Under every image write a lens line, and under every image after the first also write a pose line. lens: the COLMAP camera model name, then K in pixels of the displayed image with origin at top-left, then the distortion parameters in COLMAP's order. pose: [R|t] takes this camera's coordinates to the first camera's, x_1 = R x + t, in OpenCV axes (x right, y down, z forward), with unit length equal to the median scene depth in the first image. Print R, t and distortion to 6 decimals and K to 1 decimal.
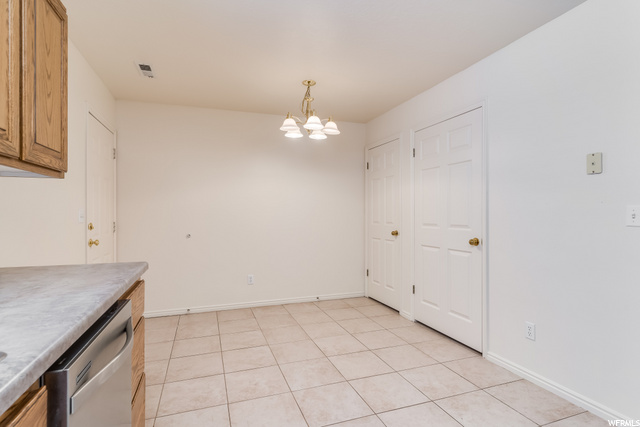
lens RADIAL K [[326.1, 0, 318.5], [0, 326.1, 212.5], [0, 0, 1]] dist [-0.002397, 0.000729]
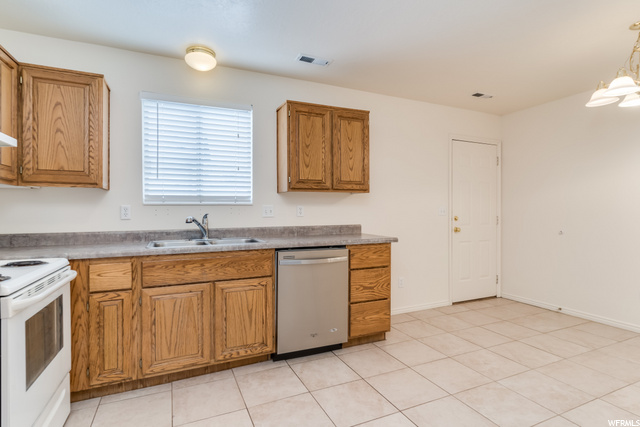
lens RADIAL K [[326.1, 0, 318.5], [0, 326.1, 212.5], [0, 0, 1]] dist [-0.002397, 0.000729]
pose [[0.080738, 0.011266, -0.996672, 0.717474], [0.002104, 0.999932, 0.011473, -0.001510], [0.996733, -0.003023, 0.080709, 0.283799]]
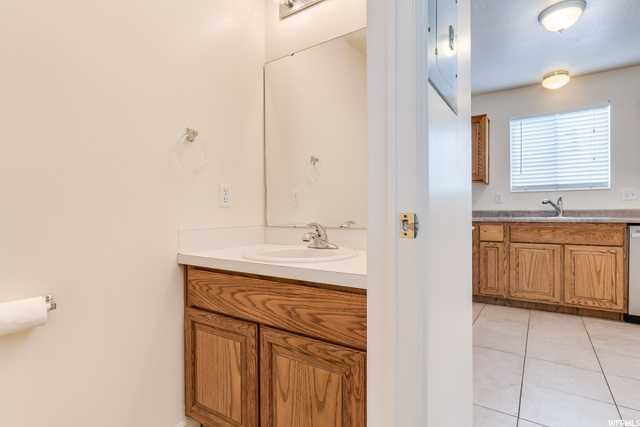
lens RADIAL K [[326.1, 0, 318.5], [0, 326.1, 212.5], [0, 0, 1]] dist [-0.002397, 0.000729]
pose [[-0.810685, 0.002891, -0.585475, 1.232009], [0.004903, 0.999986, -0.001851, 0.071146], [0.585462, -0.004371, -0.810688, 0.507435]]
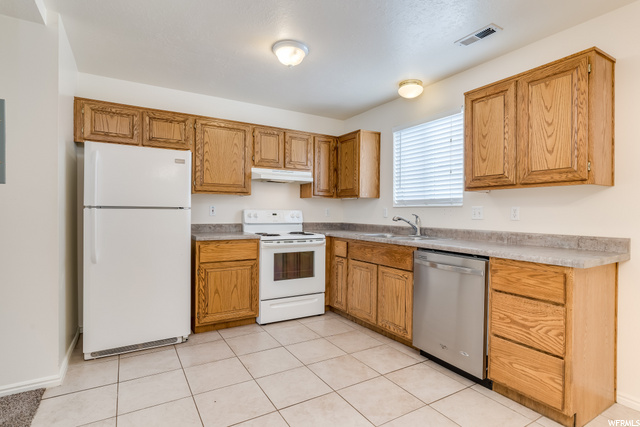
lens RADIAL K [[326.1, 0, 318.5], [0, 326.1, 212.5], [0, 0, 1]] dist [-0.002397, 0.000729]
pose [[-0.981745, -0.005555, -0.190120, 0.274473], [-0.006238, 0.999976, 0.002997, 0.005215], [0.190099, 0.004128, -0.981756, 1.136036]]
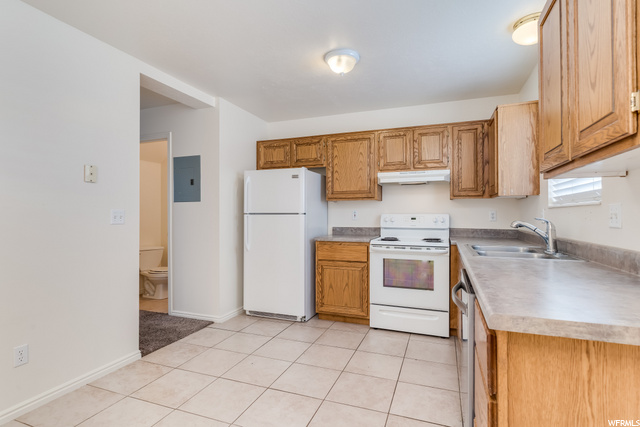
lens RADIAL K [[326.1, 0, 318.5], [0, 326.1, 212.5], [0, 0, 1]] dist [-0.002397, 0.000729]
pose [[-0.755395, 0.007808, 0.655224, -0.412090], [0.003154, 0.999961, -0.008279, 0.003478], [-0.655263, -0.004188, -0.755390, 0.963732]]
